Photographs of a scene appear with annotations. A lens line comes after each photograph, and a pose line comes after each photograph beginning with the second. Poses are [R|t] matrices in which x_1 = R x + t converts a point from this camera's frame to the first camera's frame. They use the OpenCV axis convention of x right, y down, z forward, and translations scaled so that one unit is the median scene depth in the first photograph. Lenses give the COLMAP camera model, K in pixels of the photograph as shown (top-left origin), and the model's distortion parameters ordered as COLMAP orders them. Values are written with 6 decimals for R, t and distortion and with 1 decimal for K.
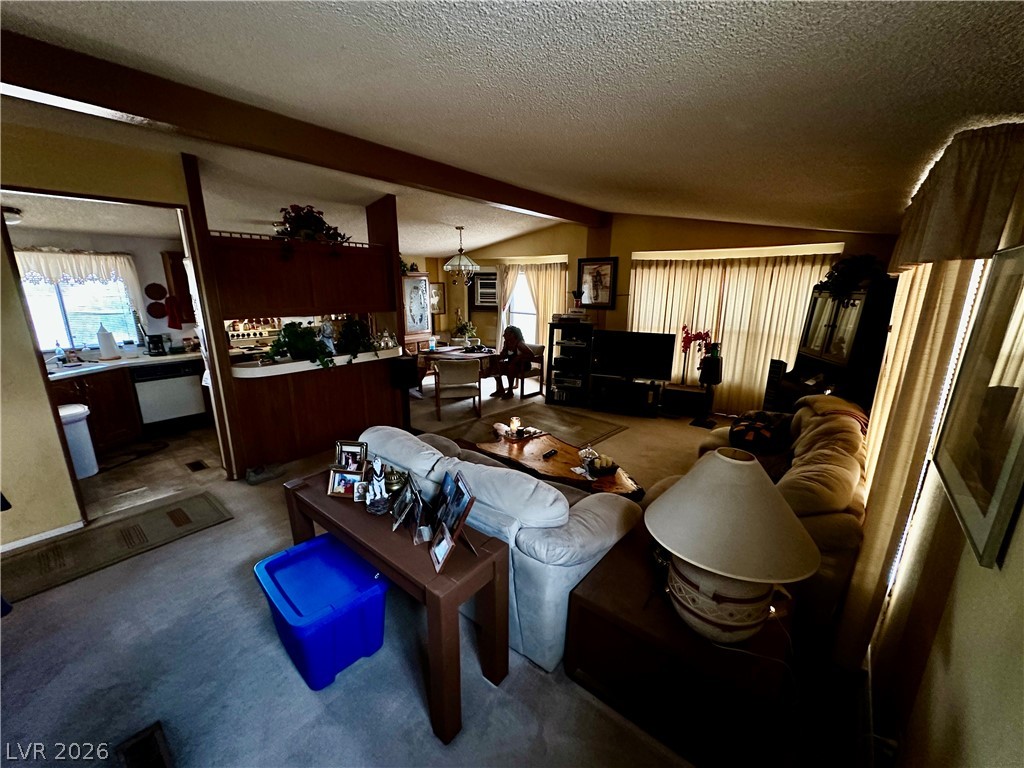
lens RADIAL K [[407.4, 0, 511.8], [0, 407.4, 384.6], [0, 0, 1]] dist [-0.001480, -0.000283]
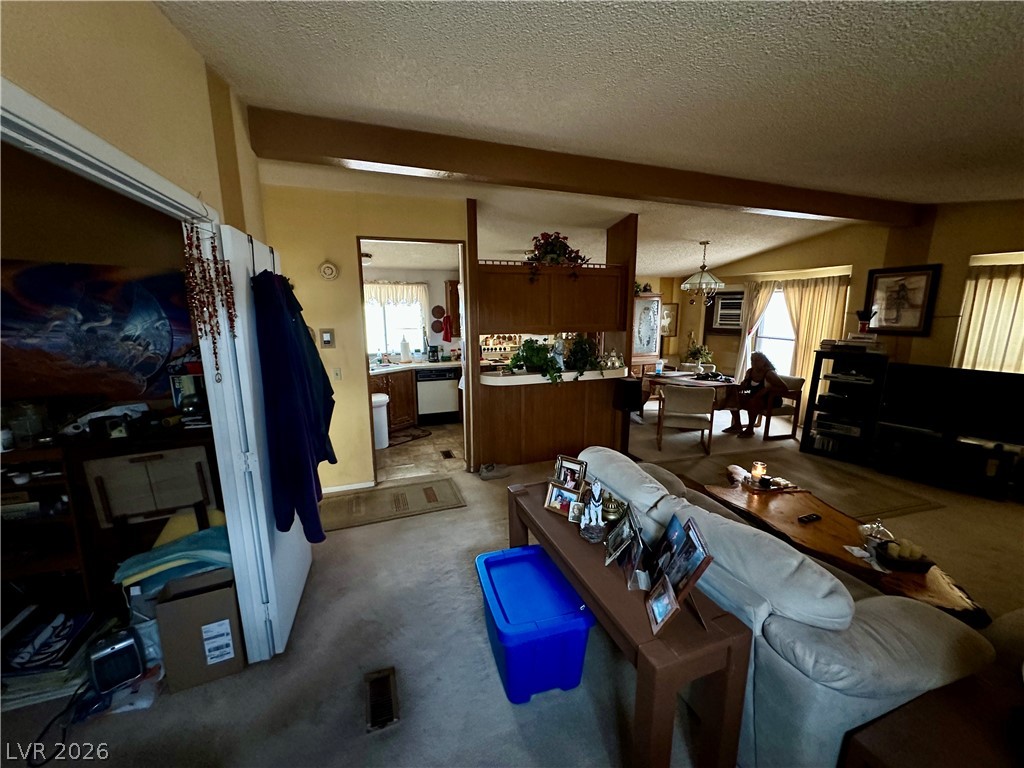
lens RADIAL K [[407.4, 0, 511.9], [0, 407.4, 383.8], [0, 0, 1]] dist [-0.001480, -0.000283]
pose [[0.861494, 0.086112, -0.500413, -0.022318], [-0.114627, 0.993056, -0.026450, 0.002033], [0.494661, 0.080147, 0.865382, 0.033191]]
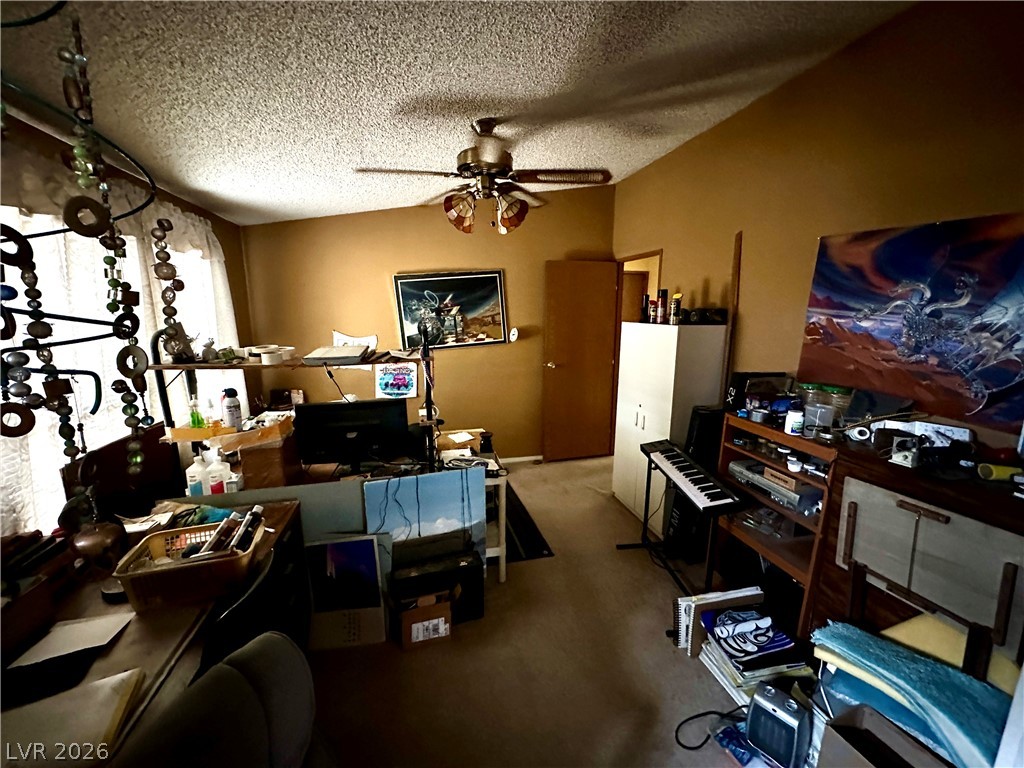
lens RADIAL K [[407.4, 0, 513.6], [0, 407.4, 383.7], [0, 0, 1]] dist [-0.001480, -0.000283]
pose [[-0.601042, 0.139659, -0.786920, -0.151500], [-0.200759, 0.926661, 0.317798, 0.001304], [0.773592, 0.348992, -0.528924, 0.100699]]
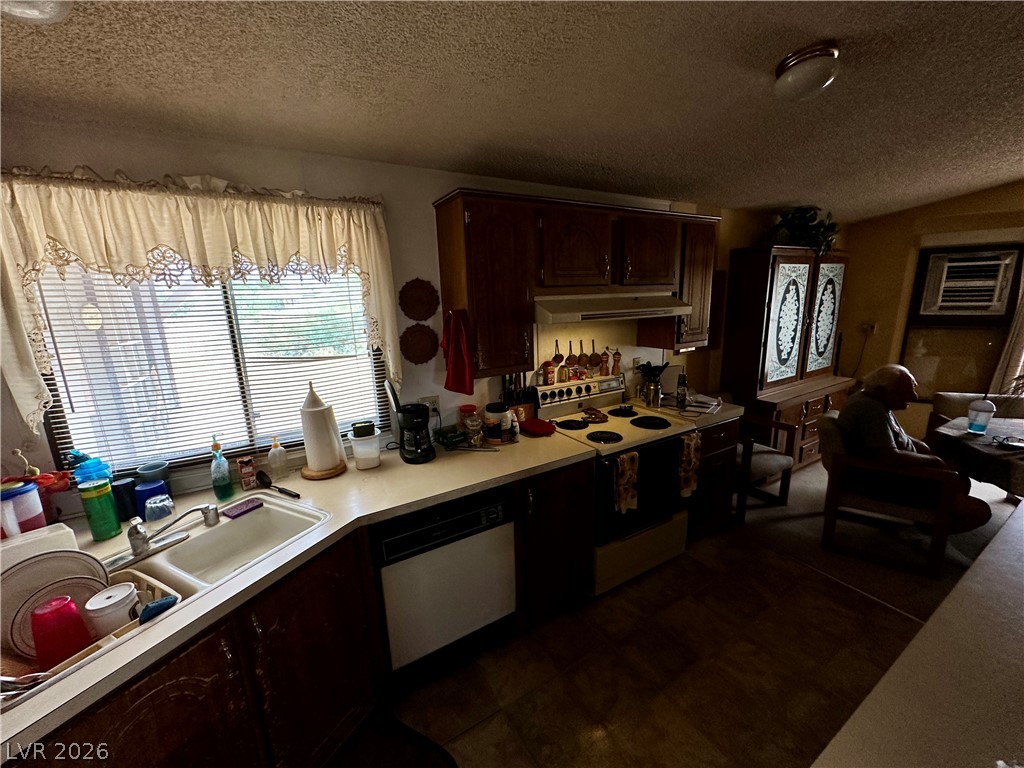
lens RADIAL K [[407.4, 0, 514.8], [0, 407.4, 383.6], [0, 0, 1]] dist [-0.001480, -0.000283]
pose [[0.947278, 0.039917, -0.317916, -0.755249], [-0.045231, 0.998933, -0.009351, -0.167709], [0.317203, 0.023237, 0.948073, 0.746456]]
